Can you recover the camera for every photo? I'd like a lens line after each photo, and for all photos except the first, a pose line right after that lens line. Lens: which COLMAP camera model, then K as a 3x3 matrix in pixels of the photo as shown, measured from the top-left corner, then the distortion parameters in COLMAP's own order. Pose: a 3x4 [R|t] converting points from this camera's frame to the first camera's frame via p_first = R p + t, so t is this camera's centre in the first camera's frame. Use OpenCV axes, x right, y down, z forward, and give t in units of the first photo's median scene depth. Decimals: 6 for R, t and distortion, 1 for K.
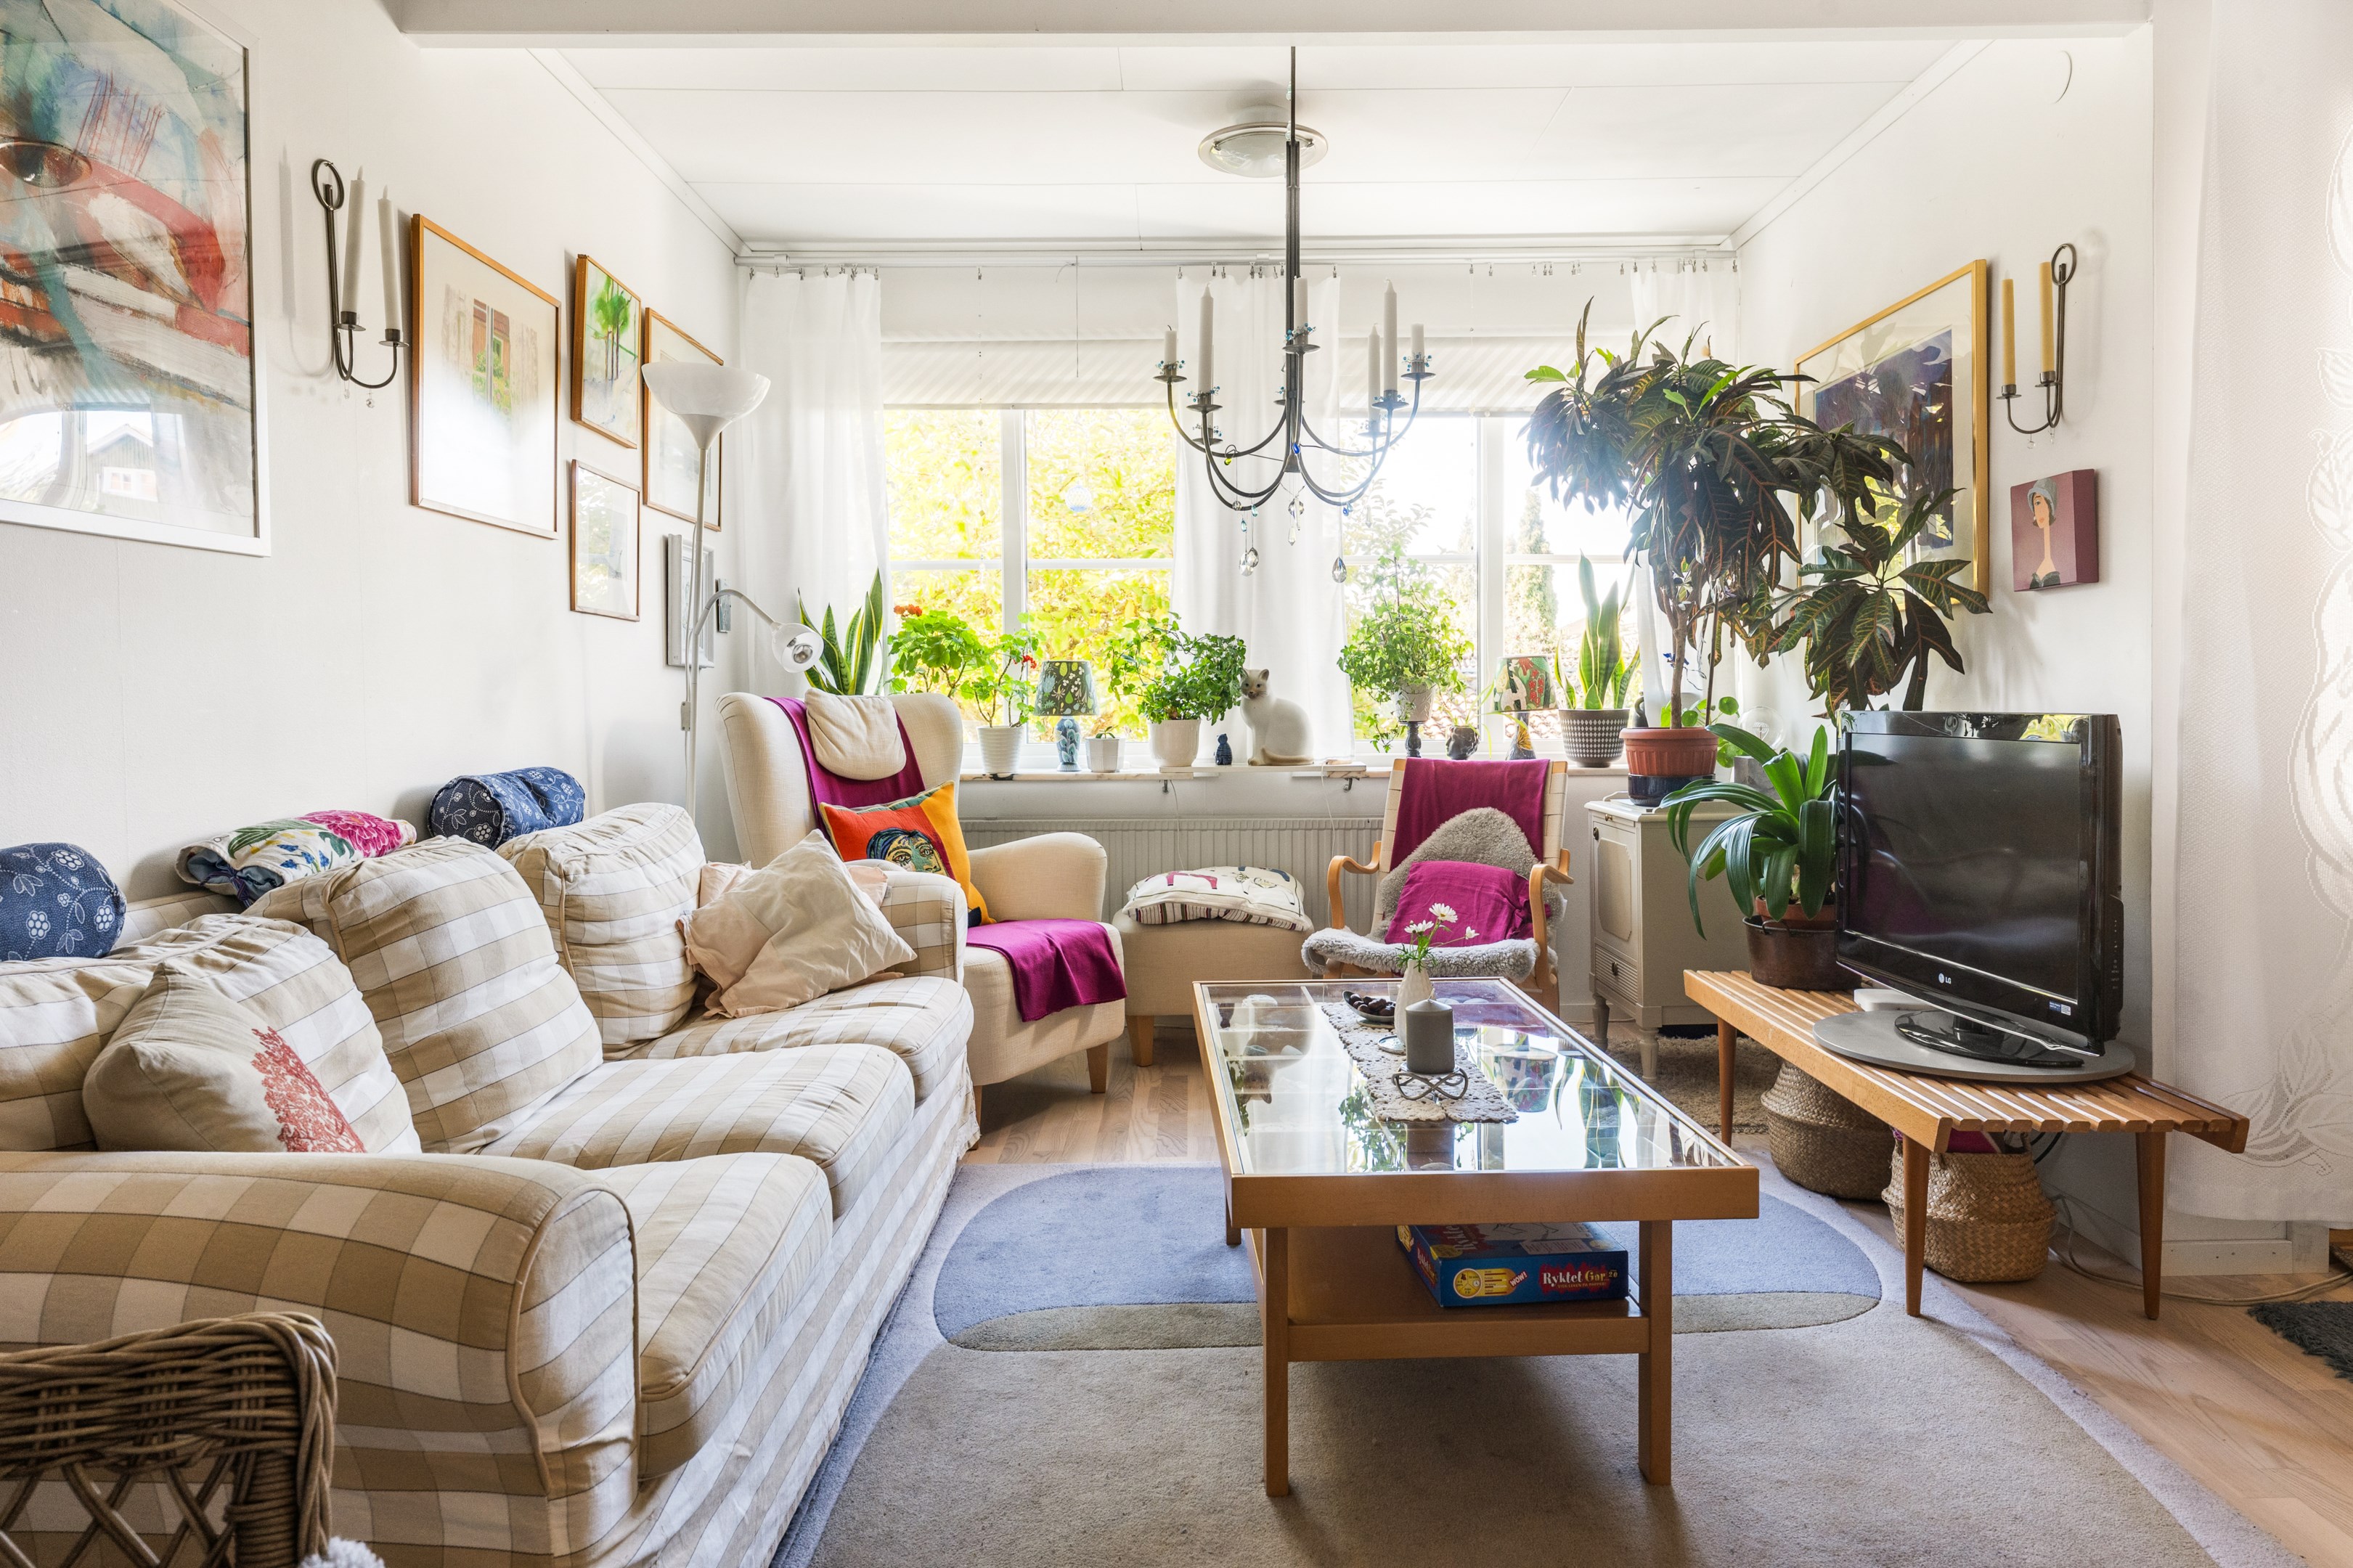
lens RADIAL K [[1467.4, 0, 1187.4], [0, 1467.4, 734.0], [0, 0, 1]] dist [0.002316, -0.001165]
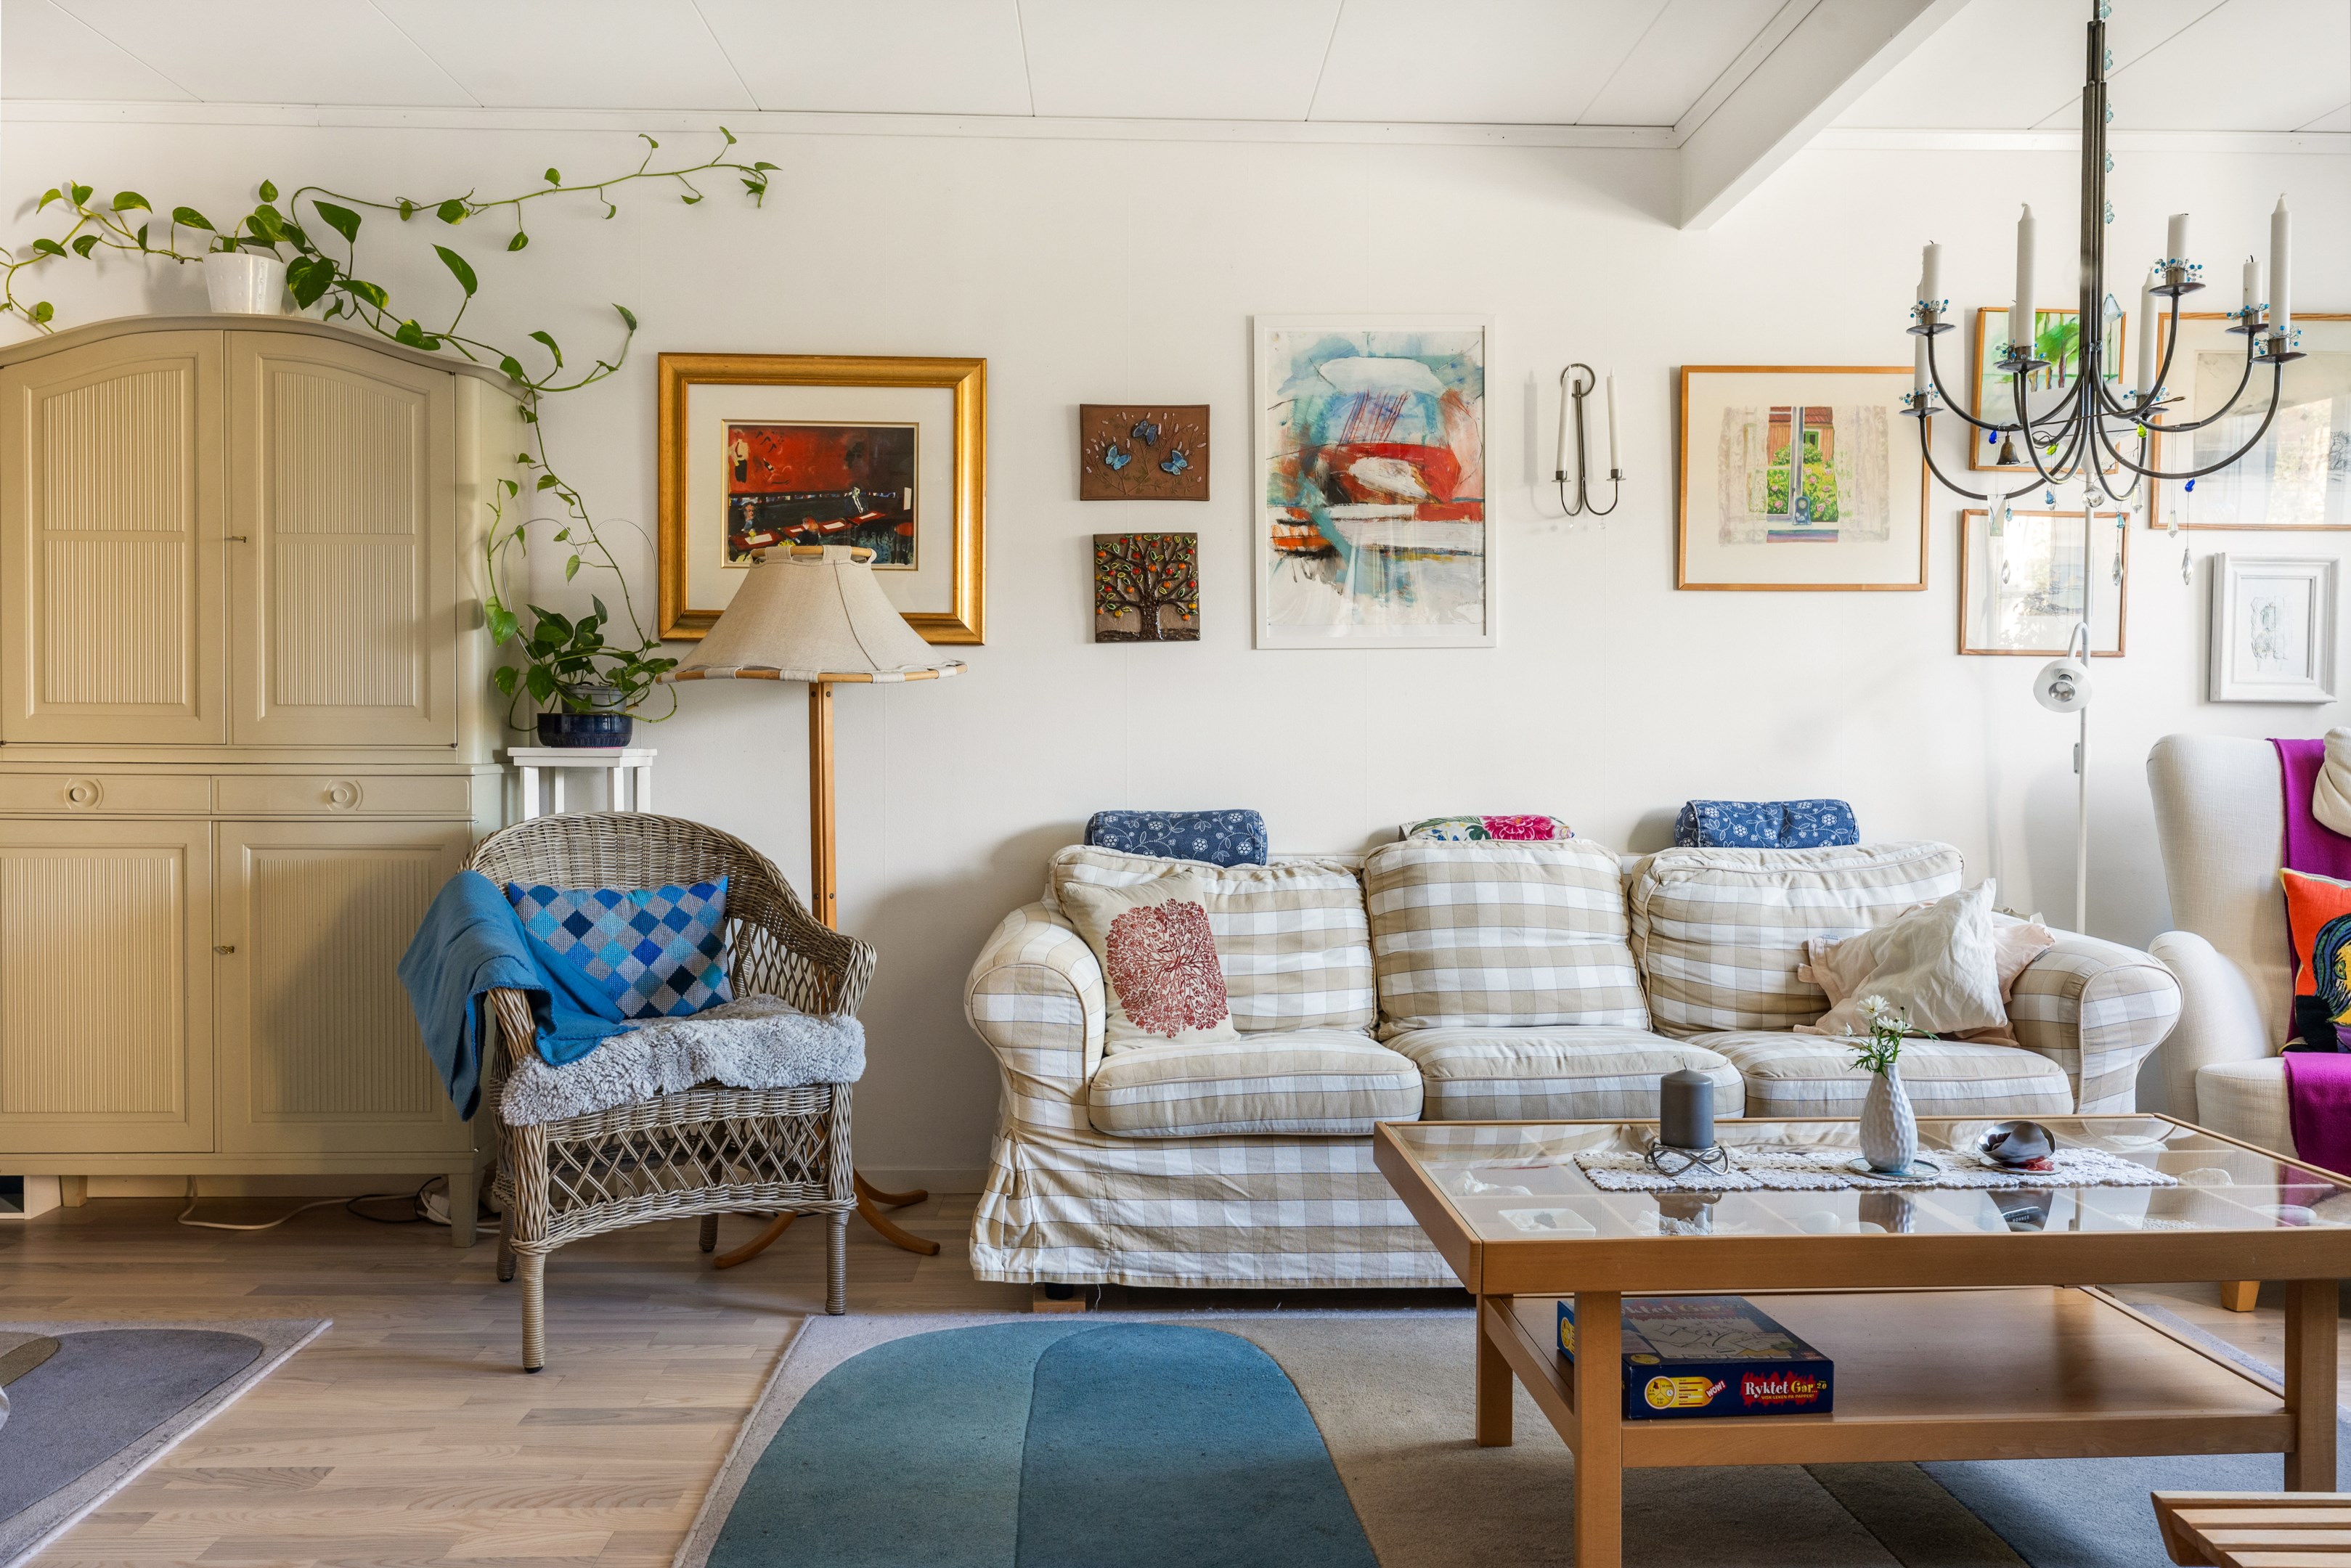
lens RADIAL K [[1732.4, 0, 1175.5], [0, 1732.4, 784.0], [0, 0, 1]] dist [0.003578, 0.001292]
pose [[0.030246, 0.031240, -0.999054, 0.818261], [-0.025847, 0.999202, 0.030462, -0.016142], [0.999208, 0.024902, 0.031029, 0.420252]]
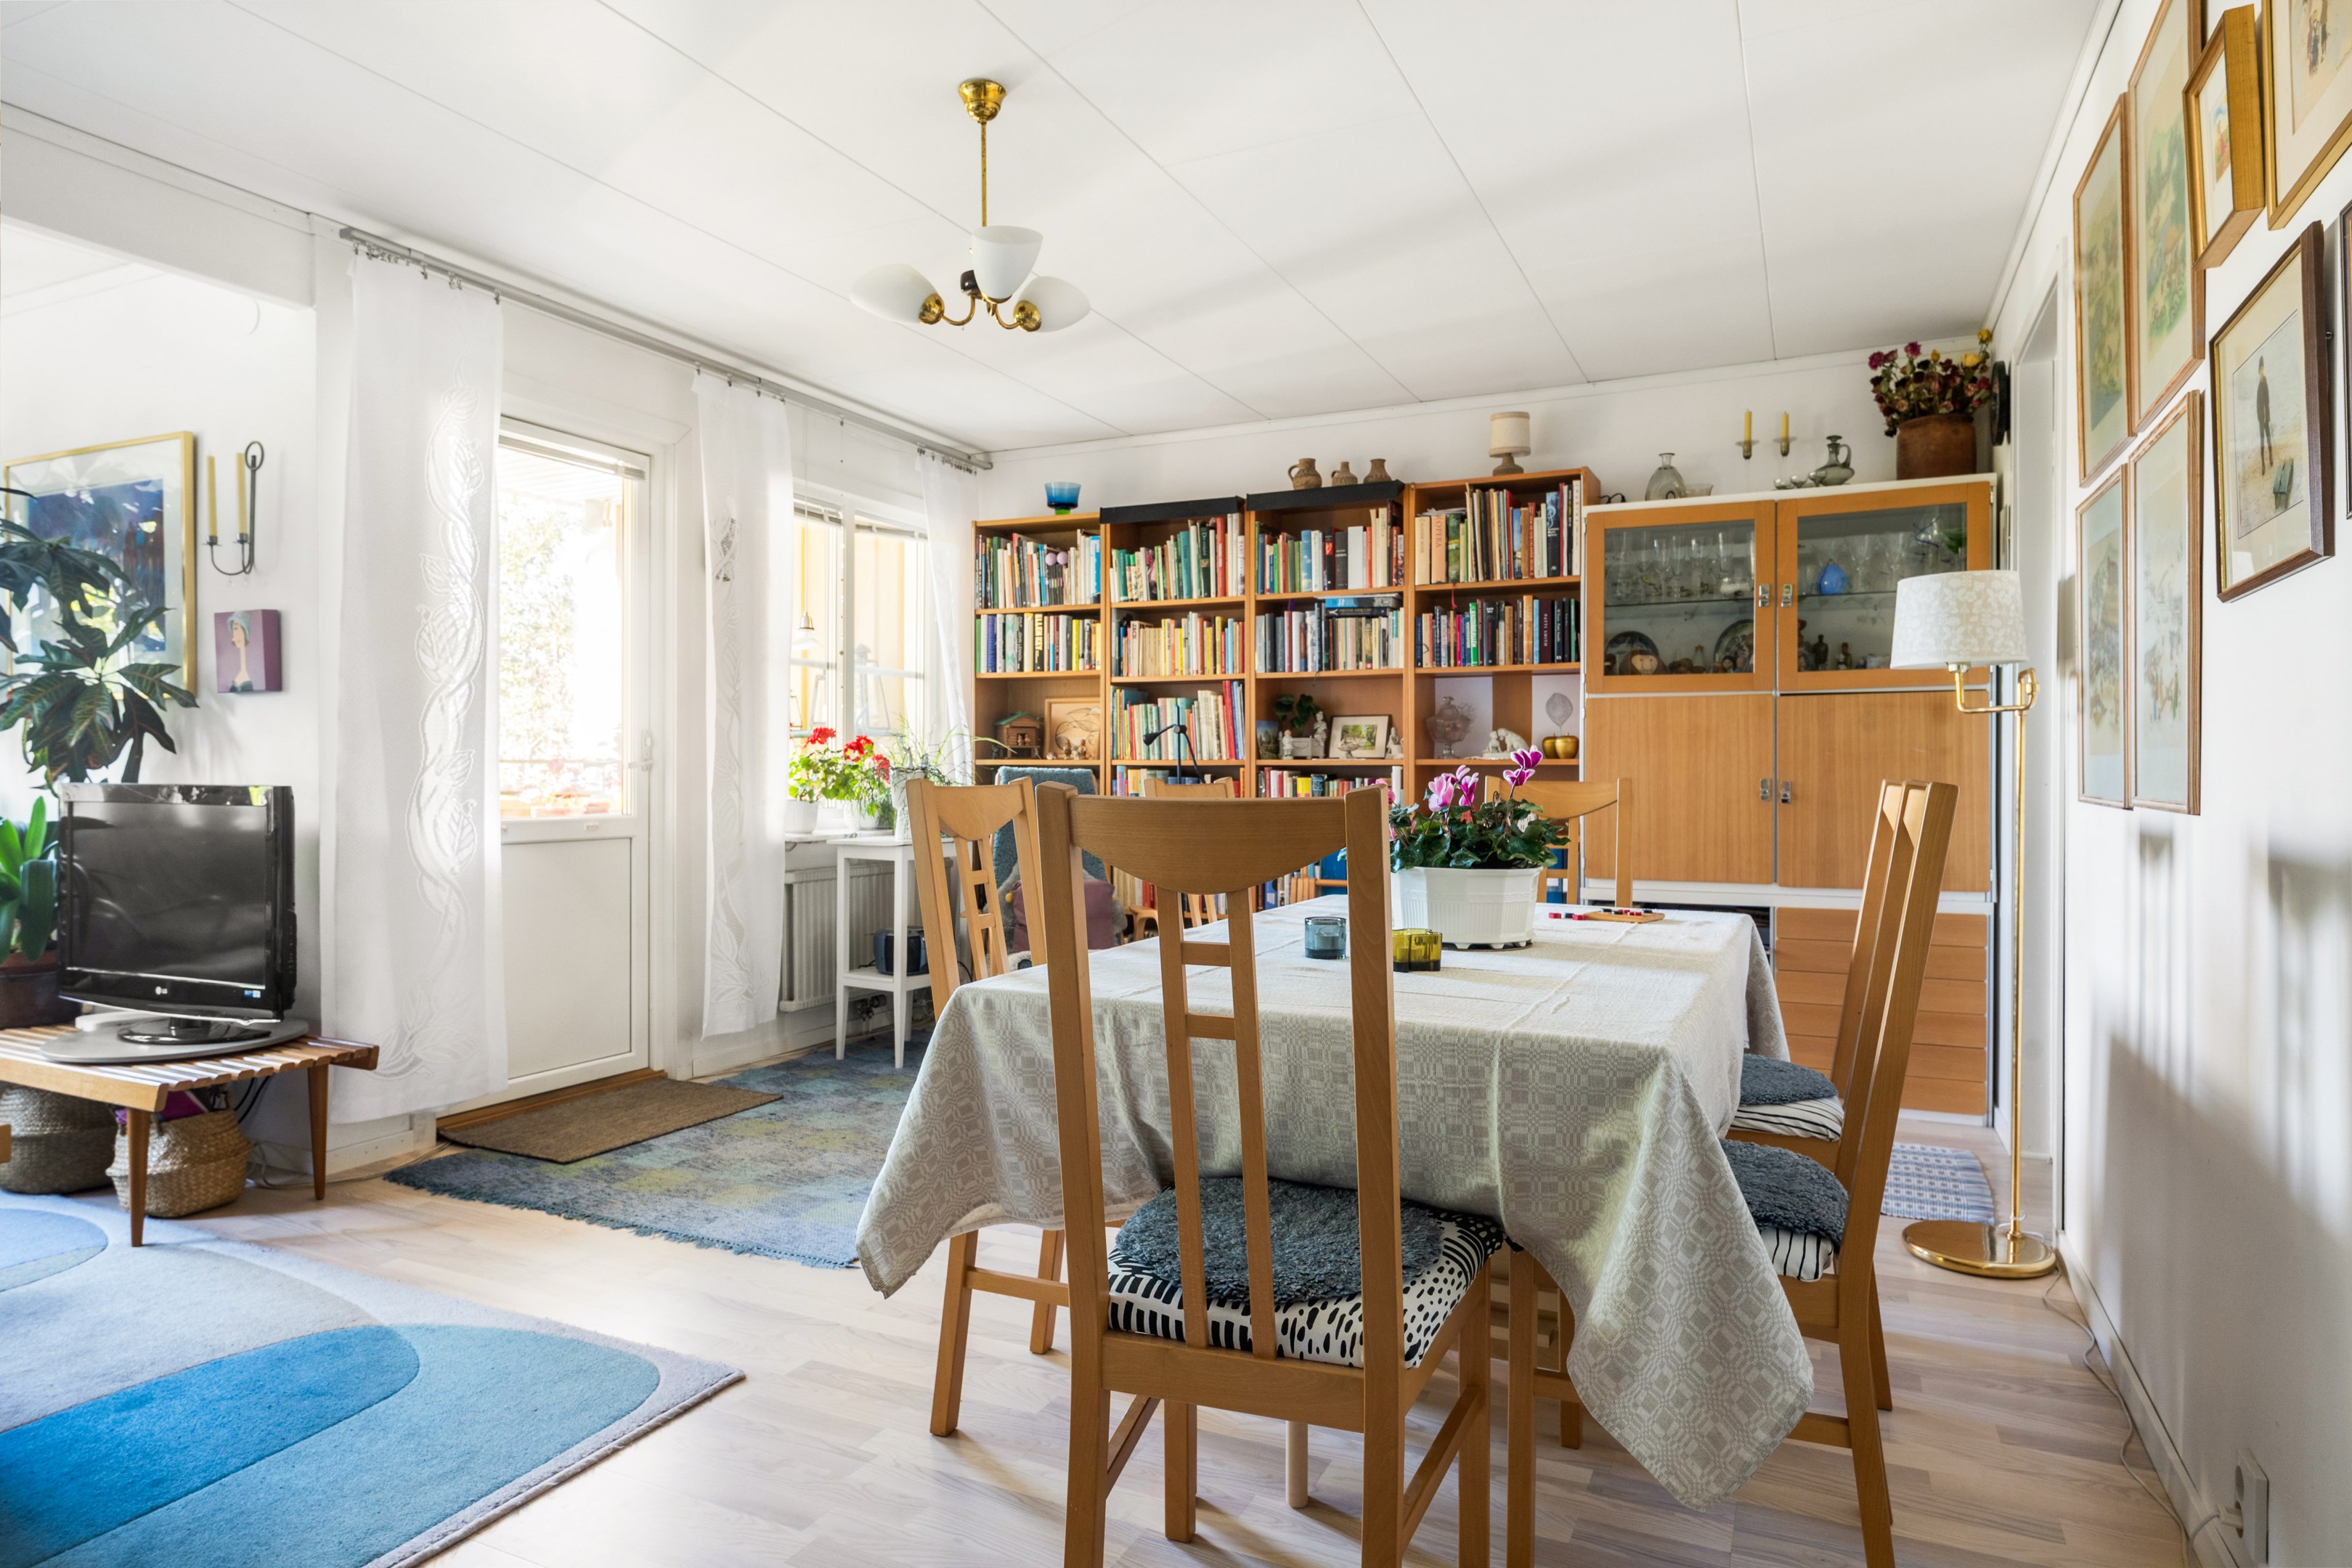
lens RADIAL K [[1352.9, 0, 1176.0], [0, 1352.9, 784.0], [0, 0, 1]] dist [-0.000415, -0.001098]
pose [[0.431499, 0.002722, 0.902109, -0.145872], [0.012511, 0.999881, -0.009001, 0.005871], [-0.902027, 0.015171, 0.431414, -0.271417]]
